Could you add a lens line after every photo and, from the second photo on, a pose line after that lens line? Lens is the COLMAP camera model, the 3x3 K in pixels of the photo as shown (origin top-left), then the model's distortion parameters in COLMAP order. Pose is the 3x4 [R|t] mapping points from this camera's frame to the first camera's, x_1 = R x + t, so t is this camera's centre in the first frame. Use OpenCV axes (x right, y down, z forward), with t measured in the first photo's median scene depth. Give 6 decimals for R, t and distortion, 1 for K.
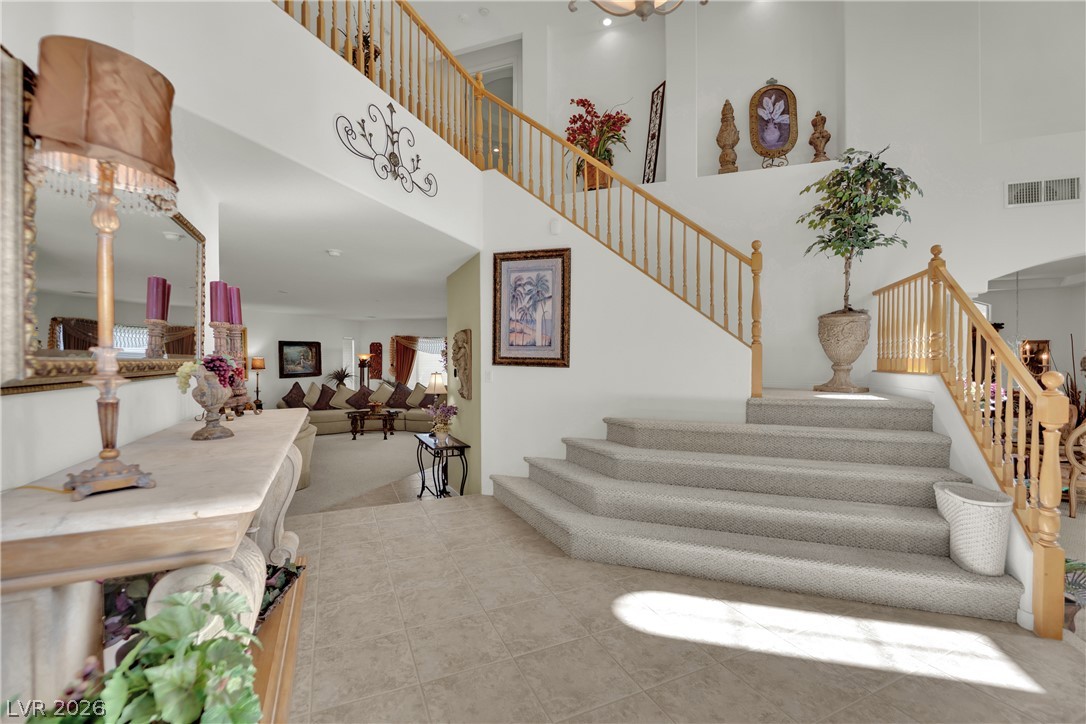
lens RADIAL K [[444.4, 0, 535.3], [0, 444.4, 368.9], [0, 0, 1]] dist [-0.015699, -0.000802]
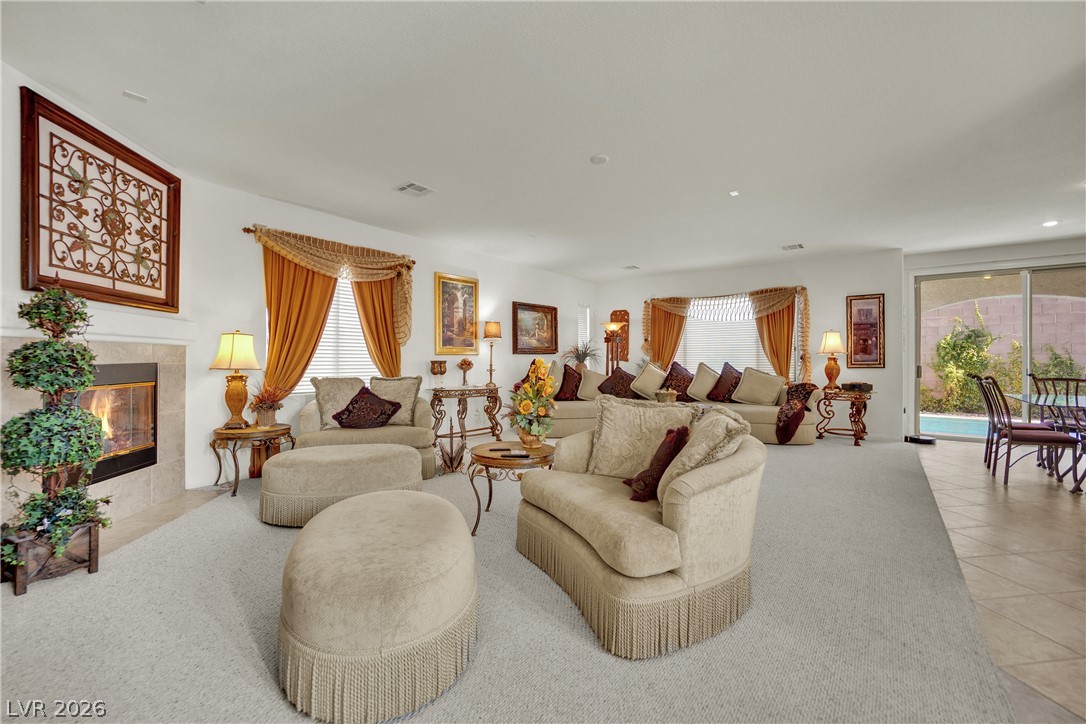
lens RADIAL K [[444.4, 0, 542.4], [0, 444.4, 354.2], [0, 0, 1]] dist [-0.015699, -0.000802]
pose [[0.952635, -0.004397, -0.304085, -0.312413], [-0.005170, 0.999517, -0.030648, 0.042344], [0.304073, 0.030768, 0.952152, 0.333057]]
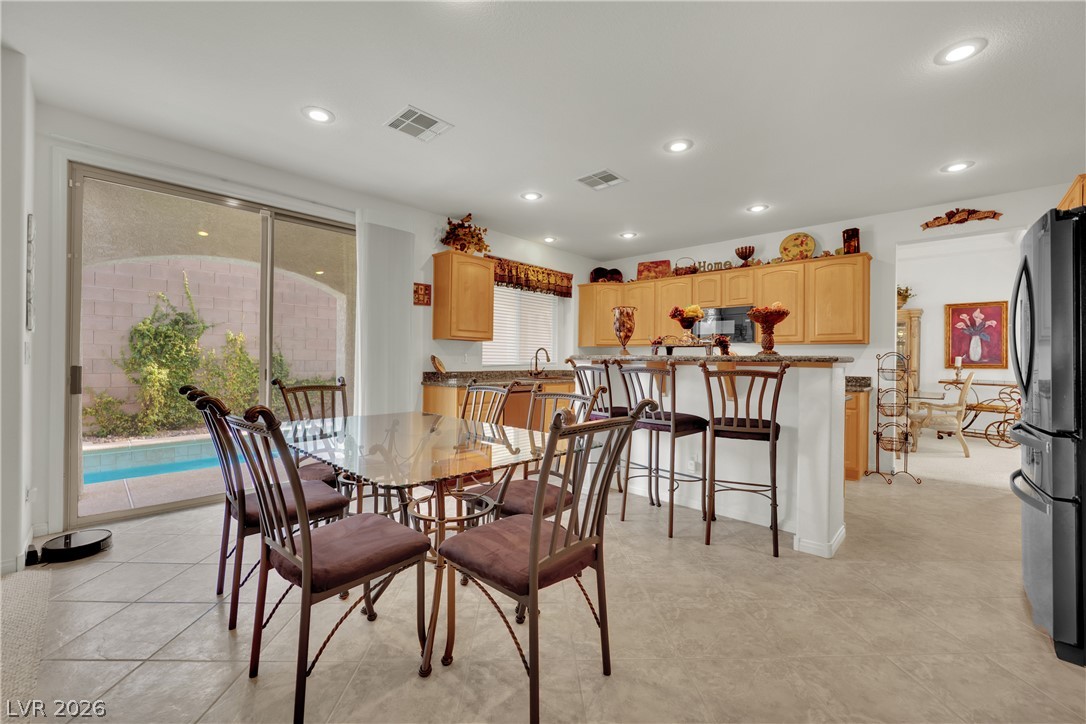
lens RADIAL K [[444.4, 0, 545.3], [0, 444.4, 364.4], [0, 0, 1]] dist [-0.015699, -0.000802]
pose [[0.390939, -0.010722, 0.920354, -0.126013], [0.009850, 0.999924, 0.007465, 0.036173], [-0.920364, 0.006147, 0.391015, 0.717477]]
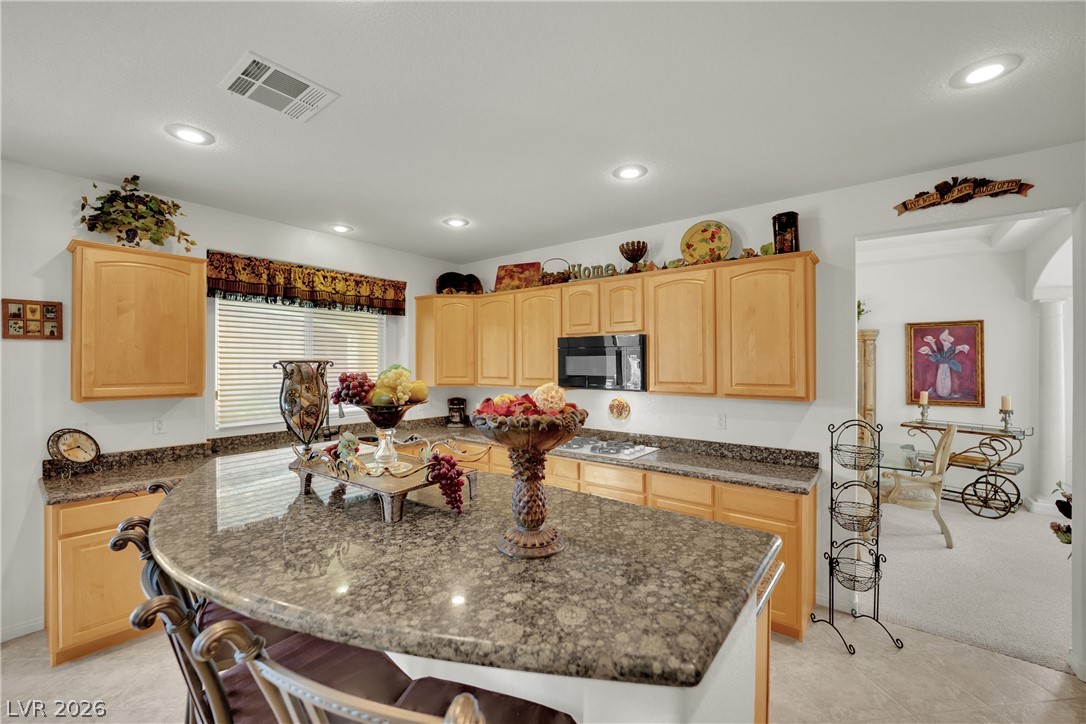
lens RADIAL K [[444.4, 0, 542.2], [0, 444.4, 364.0], [0, 0, 1]] dist [-0.015699, -0.000802]
pose [[0.312203, -0.003545, 0.950009, 0.106285], [0.017005, 0.999854, -0.001858, -0.004041], [-0.949863, 0.016735, 0.312218, 0.663677]]
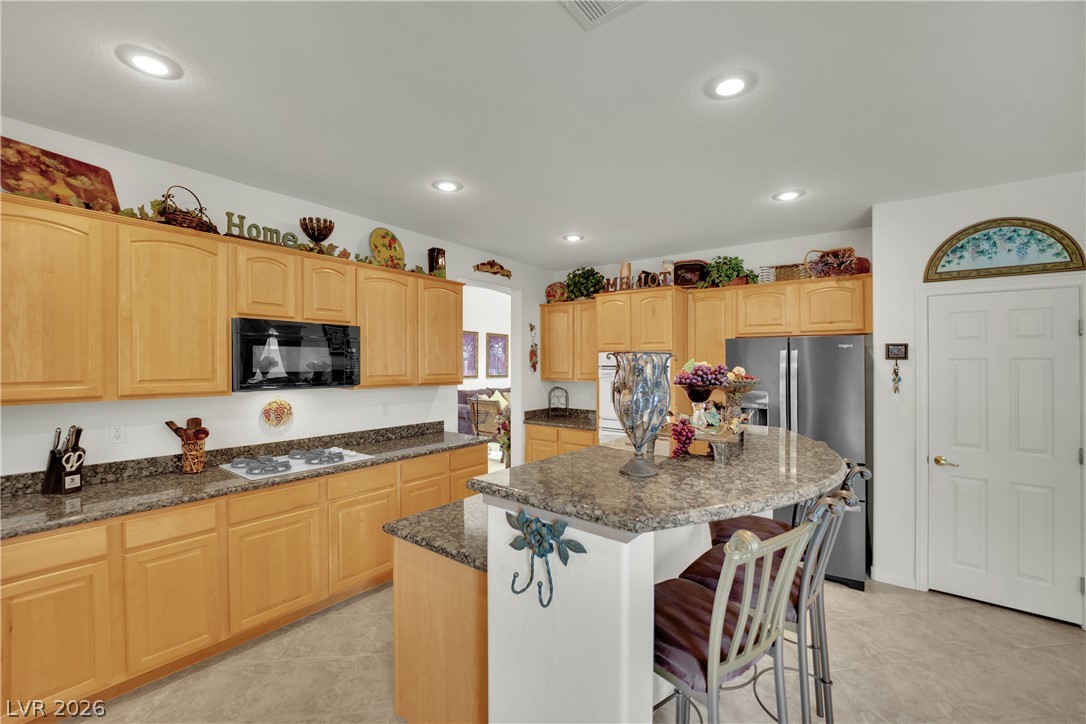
lens RADIAL K [[444.4, 0, 537.1], [0, 444.4, 356.6], [0, 0, 1]] dist [-0.015699, -0.000802]
pose [[-0.950019, -0.005317, 0.312148, 0.222205], [-0.004480, 0.999984, 0.003400, -0.005681], [-0.312161, 0.001831, -0.950027, 0.948815]]
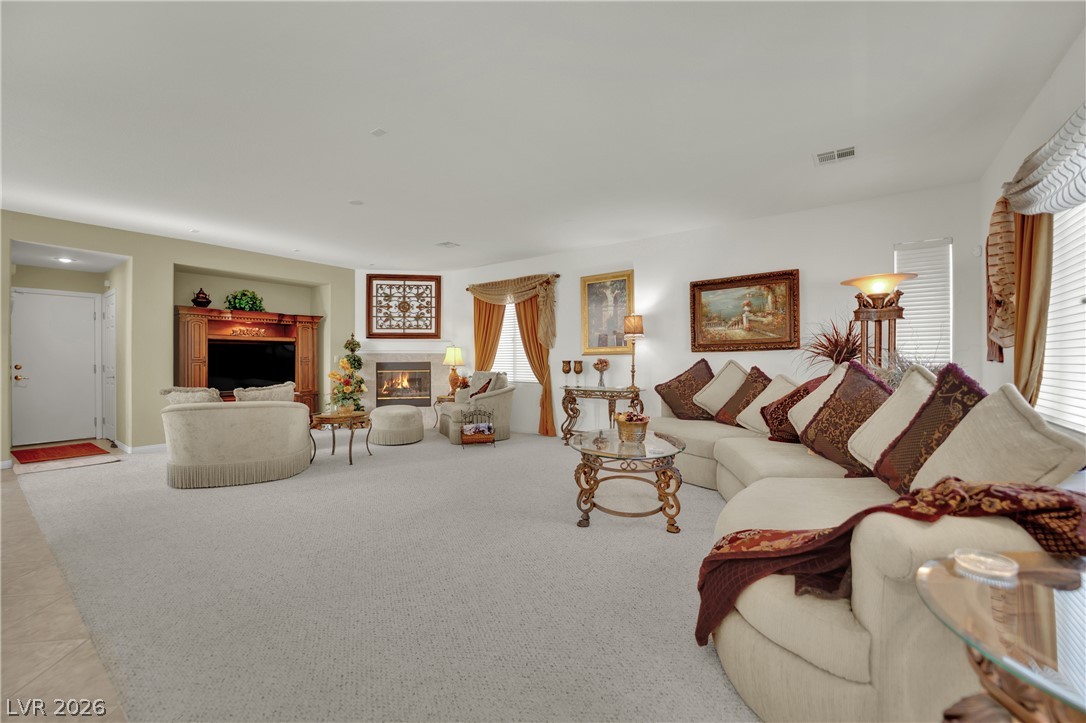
lens RADIAL K [[444.4, 0, 532.5], [0, 444.4, 358.0], [0, 0, 1]] dist [-0.015699, -0.000802]
pose [[-0.291918, -0.007451, -0.956414, -0.011337], [-0.016913, 0.999854, -0.002627, 0.032663], [0.956294, 0.015409, -0.292001, 0.956995]]
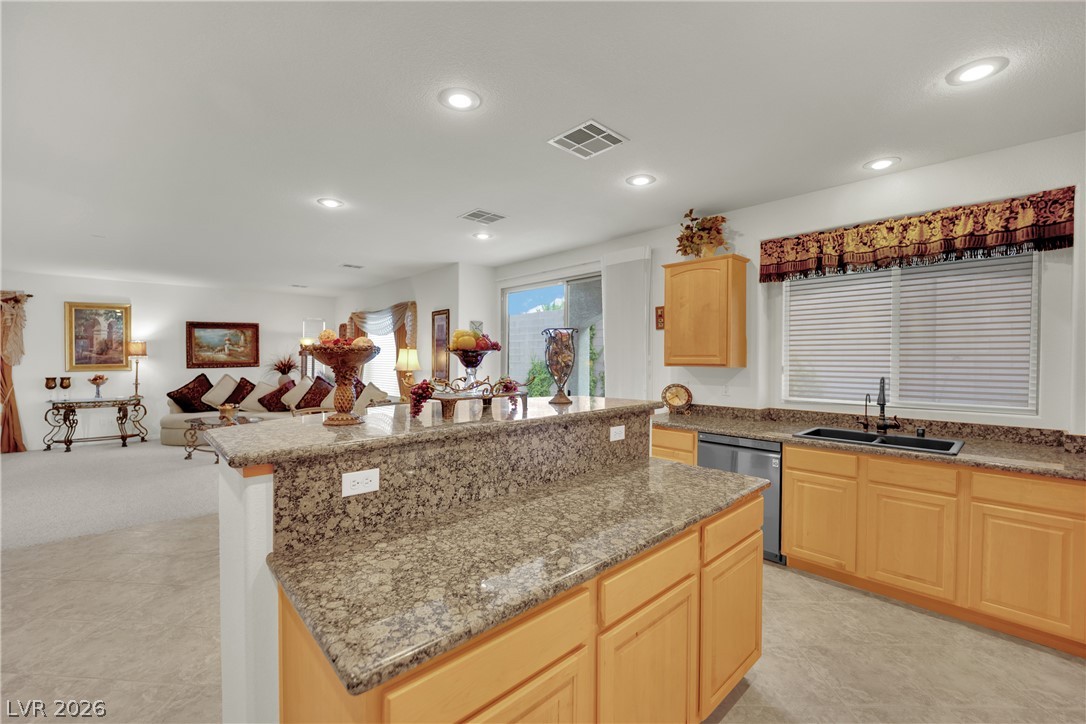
lens RADIAL K [[444.4, 0, 537.8], [0, 444.4, 356.2], [0, 0, 1]] dist [-0.015699, -0.000802]
pose [[0.887355, -0.005230, -0.461057, 0.337169], [-0.005610, 0.999739, -0.022137, 0.012792], [0.461053, 0.022230, 0.887094, 0.581478]]
